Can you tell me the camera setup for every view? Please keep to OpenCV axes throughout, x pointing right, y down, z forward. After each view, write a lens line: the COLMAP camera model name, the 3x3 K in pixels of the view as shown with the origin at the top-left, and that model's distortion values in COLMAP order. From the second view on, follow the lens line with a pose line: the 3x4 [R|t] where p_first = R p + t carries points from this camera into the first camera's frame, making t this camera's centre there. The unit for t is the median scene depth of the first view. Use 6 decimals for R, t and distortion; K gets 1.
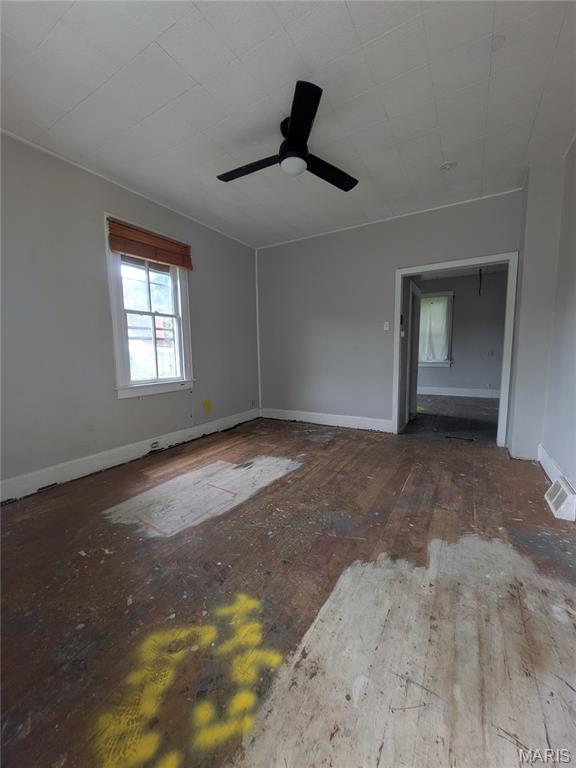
lens RADIAL K [[307.8, 0, 287.4], [0, 307.8, 384.2], [0, 0, 1]] dist [-0.003785, 0.000256]
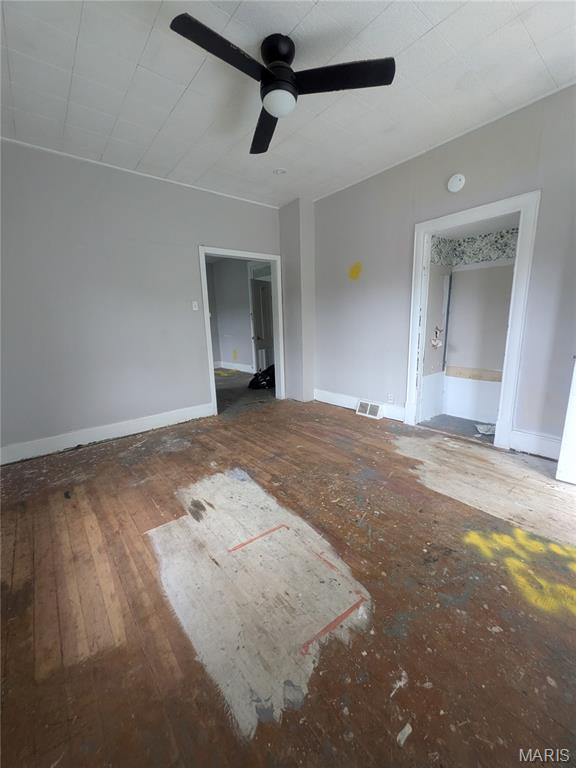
lens RADIAL K [[307.8, 0, 287.3], [0, 307.8, 384.2], [0, 0, 1]] dist [-0.003785, 0.000256]
pose [[0.336515, -0.186550, 0.923015, -0.752417], [0.130565, 0.979957, 0.150457, -0.092174], [-0.932583, 0.069882, 0.354127, 0.654589]]
